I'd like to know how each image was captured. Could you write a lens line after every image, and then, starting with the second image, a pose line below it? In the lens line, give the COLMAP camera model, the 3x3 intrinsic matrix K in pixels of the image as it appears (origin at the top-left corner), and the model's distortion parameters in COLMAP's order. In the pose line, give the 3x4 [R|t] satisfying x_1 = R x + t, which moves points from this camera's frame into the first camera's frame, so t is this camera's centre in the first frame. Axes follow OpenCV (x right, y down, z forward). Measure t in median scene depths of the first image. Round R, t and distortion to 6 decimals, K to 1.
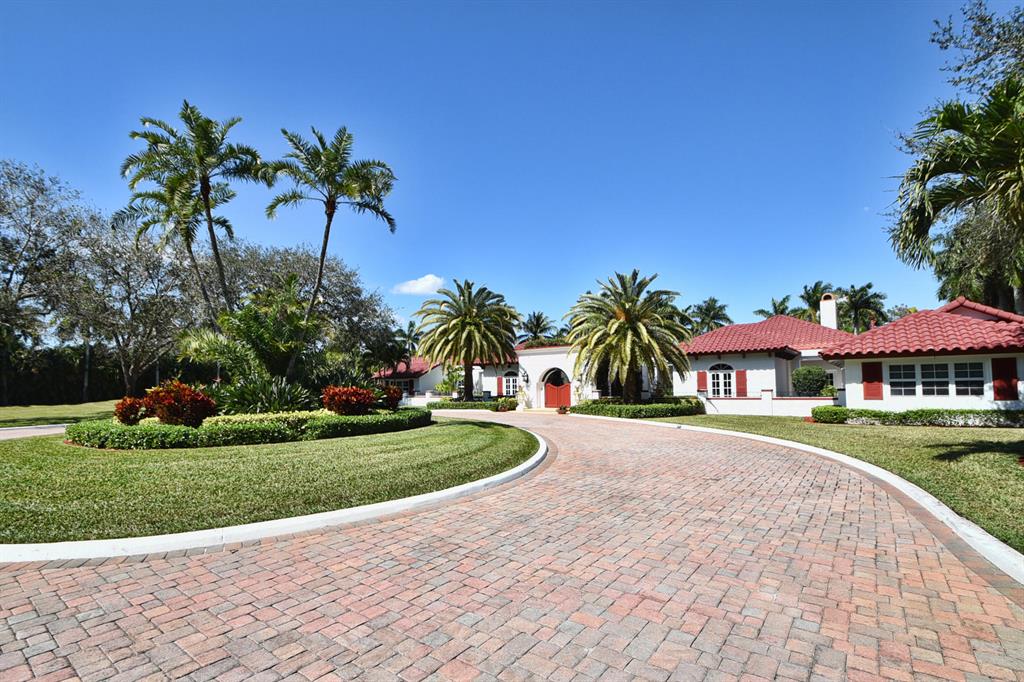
lens RADIAL K [[459.7, 0, 524.2], [0, 459.7, 360.6], [0, 0, 1]] dist [0.000877, -0.000048]
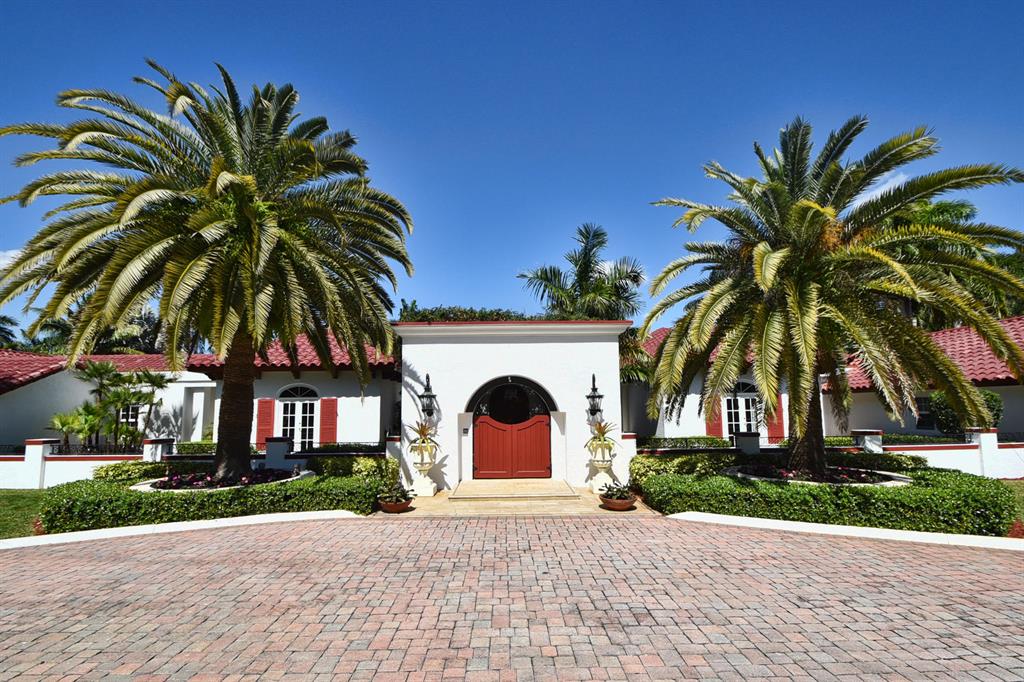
lens RADIAL K [[459.7, 0, 524.2], [0, 459.7, 360.6], [0, 0, 1]] dist [0.000877, -0.000048]
pose [[0.803376, 0.065543, 0.591854, -0.164078], [-0.031729, 0.997224, -0.067365, 0.028601], [-0.594627, 0.035341, 0.803225, 0.691741]]
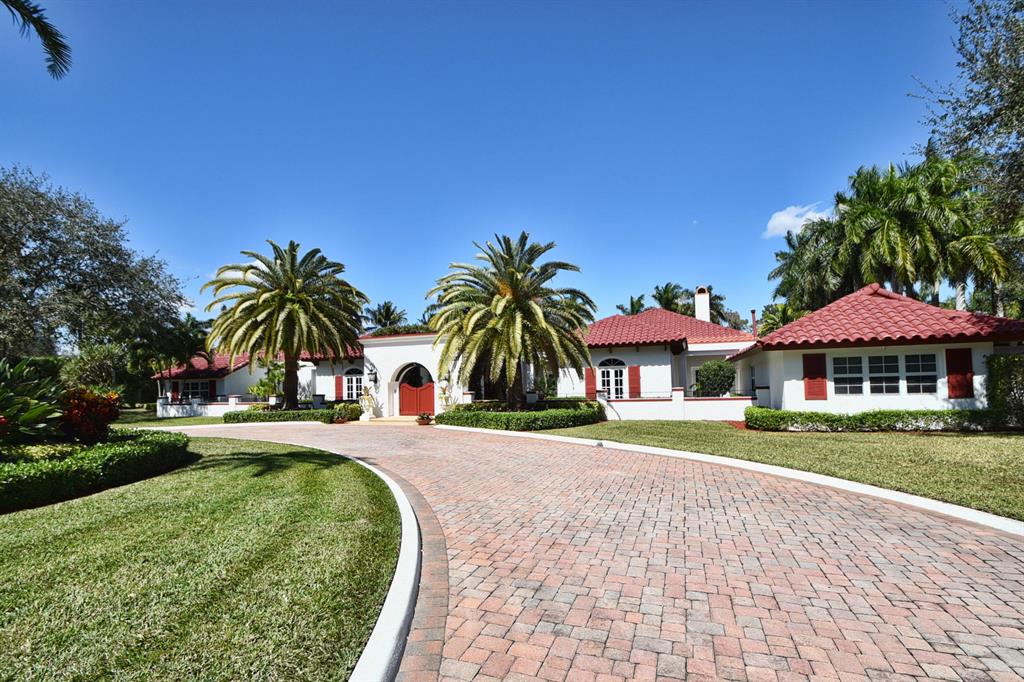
lens RADIAL K [[473.9, 0, 507.9], [0, 473.9, 362.9], [0, 0, 1]] dist [-0.002472, -0.000246]
pose [[0.961674, 0.002104, 0.274189, 0.002321], [-0.004210, 0.999966, 0.007094, 0.009682], [-0.274165, -0.007976, 0.961650, 0.211797]]
